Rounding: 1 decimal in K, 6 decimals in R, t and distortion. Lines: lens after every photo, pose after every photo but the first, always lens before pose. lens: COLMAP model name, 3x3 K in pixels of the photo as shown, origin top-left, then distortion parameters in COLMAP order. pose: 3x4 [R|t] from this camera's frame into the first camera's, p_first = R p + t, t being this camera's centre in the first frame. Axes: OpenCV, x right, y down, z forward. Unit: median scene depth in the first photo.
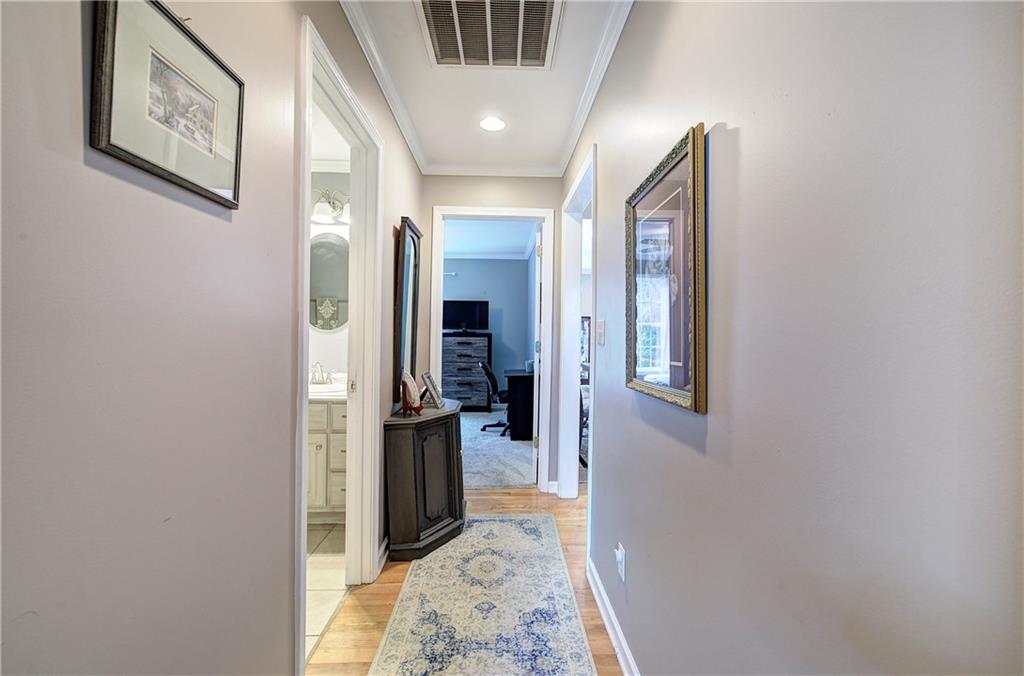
lens RADIAL K [[435.7, 0, 512.4], [0, 435.7, 336.9], [0, 0, 1]] dist [-0.001862, 0.000202]
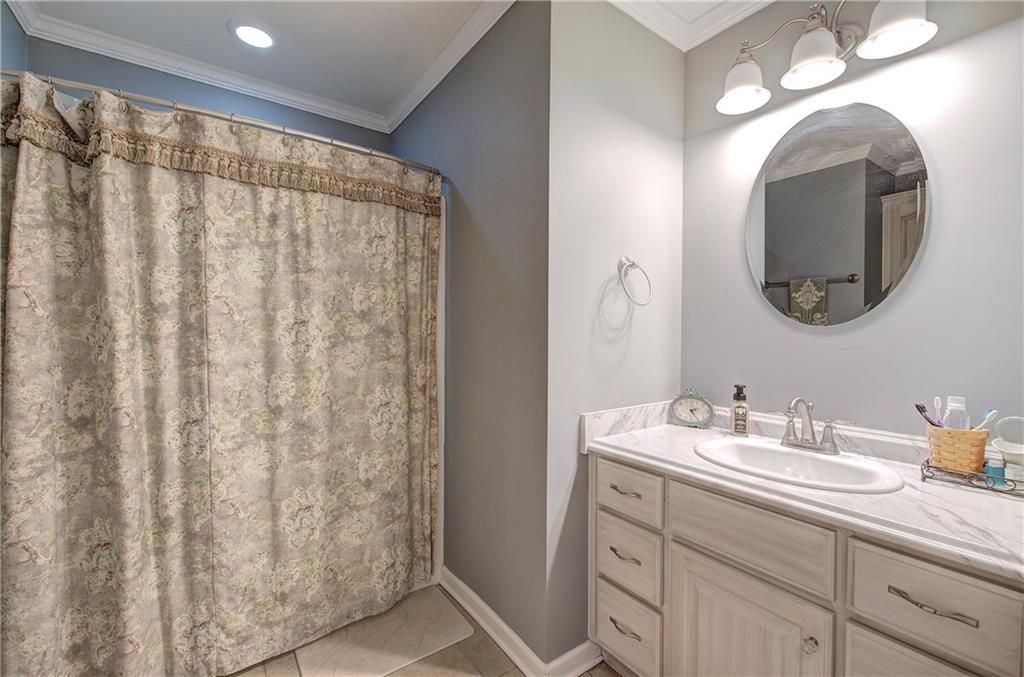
lens RADIAL K [[435.7, 0, 511.9], [0, 435.7, 338.1], [0, 0, 1]] dist [-0.001862, 0.000202]
pose [[0.553856, 0.000996, -0.832612, -0.232755], [-0.000011, 0.999999, 0.001189, -0.003479], [0.832612, -0.000649, 0.553856, 0.493306]]
